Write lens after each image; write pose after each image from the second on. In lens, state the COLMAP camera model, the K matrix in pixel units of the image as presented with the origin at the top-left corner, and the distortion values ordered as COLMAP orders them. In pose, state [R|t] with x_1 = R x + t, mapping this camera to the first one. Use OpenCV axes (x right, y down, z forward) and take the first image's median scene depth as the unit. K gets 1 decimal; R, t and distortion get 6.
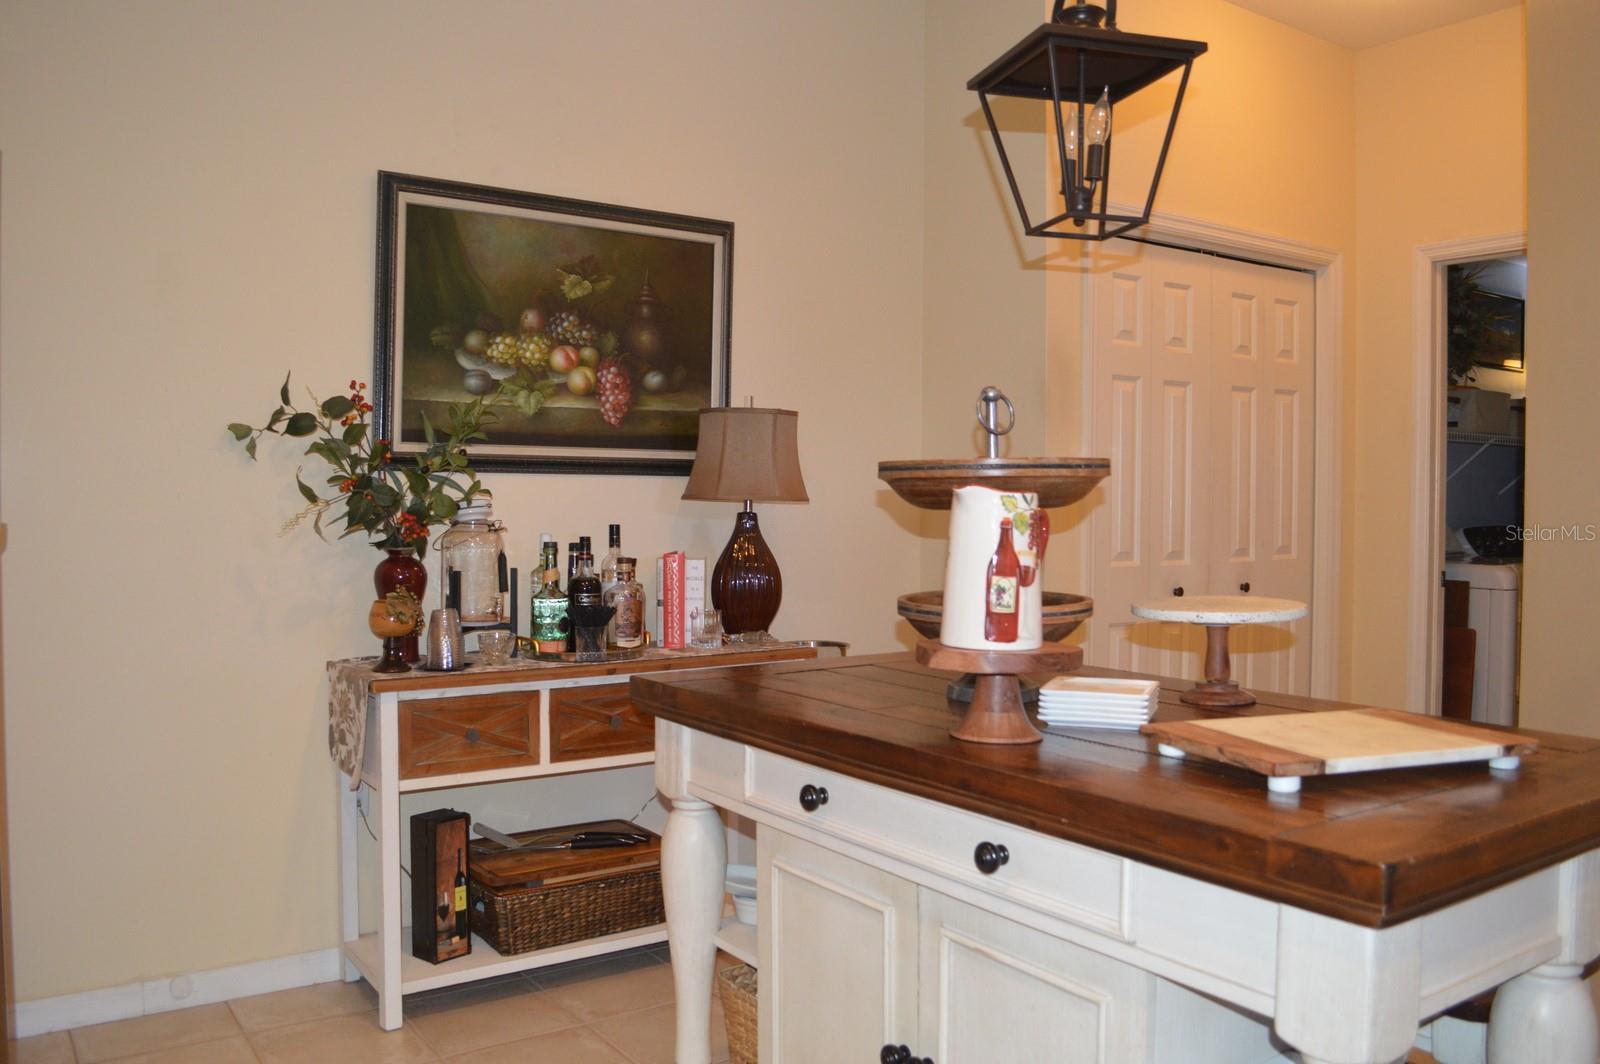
lens RADIAL K [[1264.2, 0, 800.0], [0, 1264.2, 532.0], [0, 0, 1]] dist [-0.081727, 0.002459]
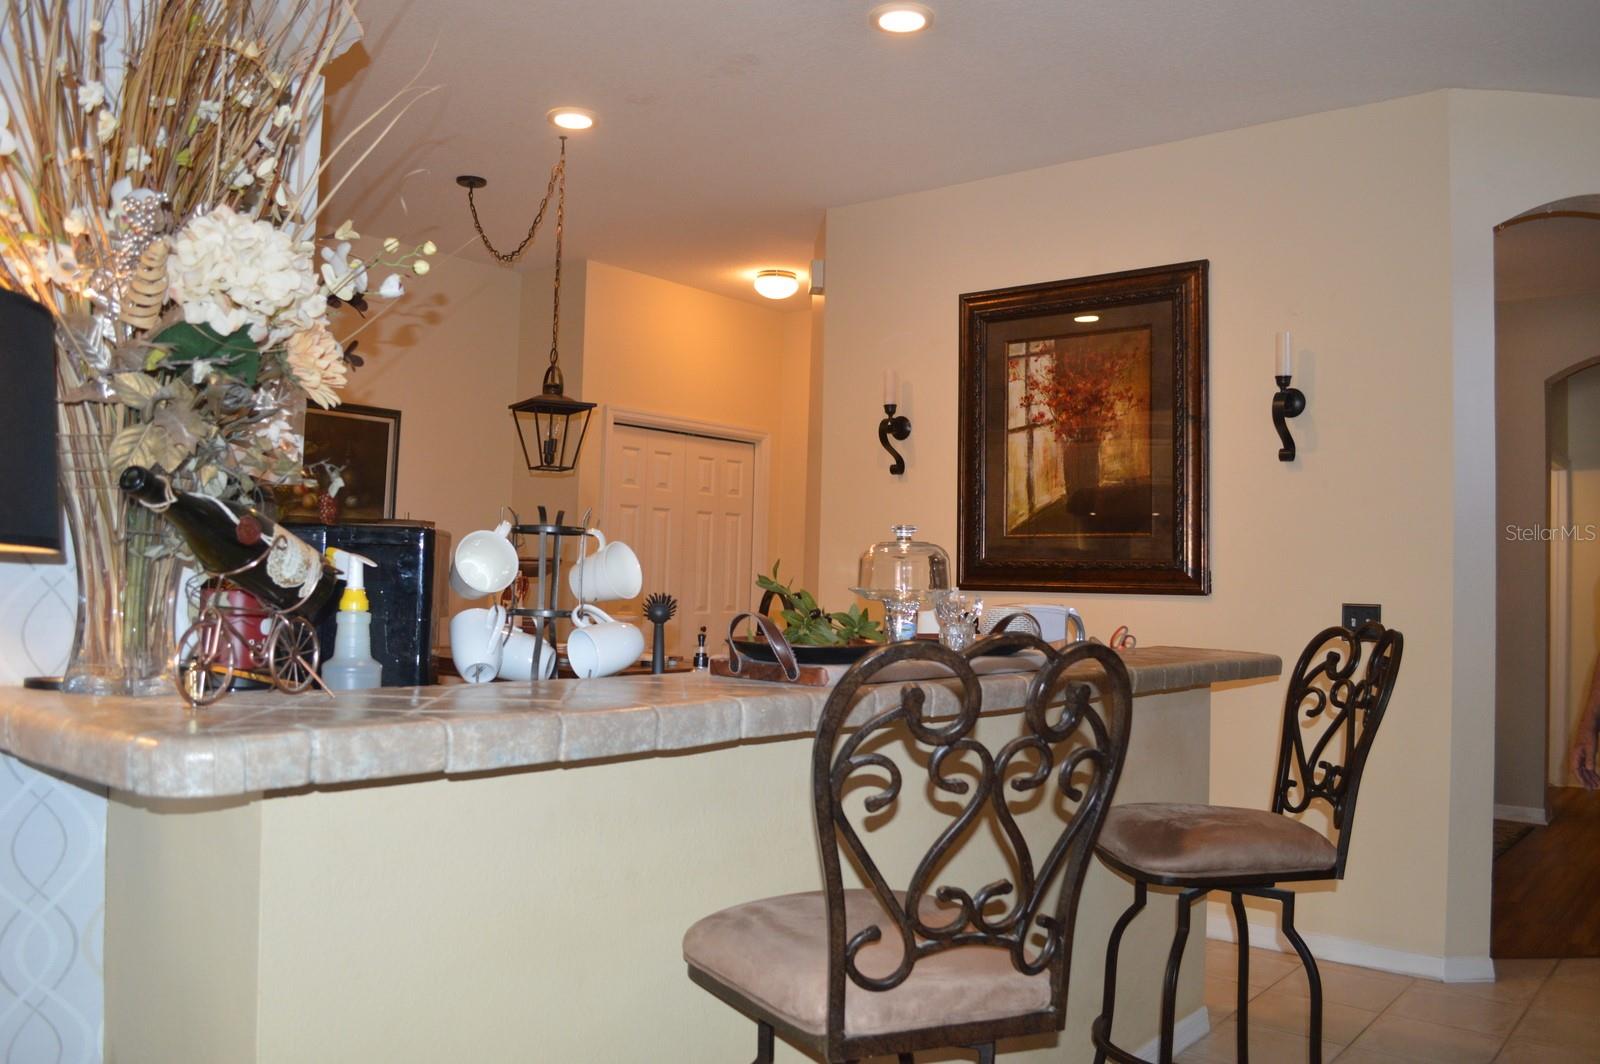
lens RADIAL K [[1264.2, 0, 800.0], [0, 1264.2, 532.0], [0, 0, 1]] dist [-0.081727, 0.002459]
pose [[0.960517, 0.032092, 0.276366, 0.003444], [-0.015485, 0.997952, -0.062066, 0.018103], [-0.277792, 0.055336, 0.959046, -0.727160]]
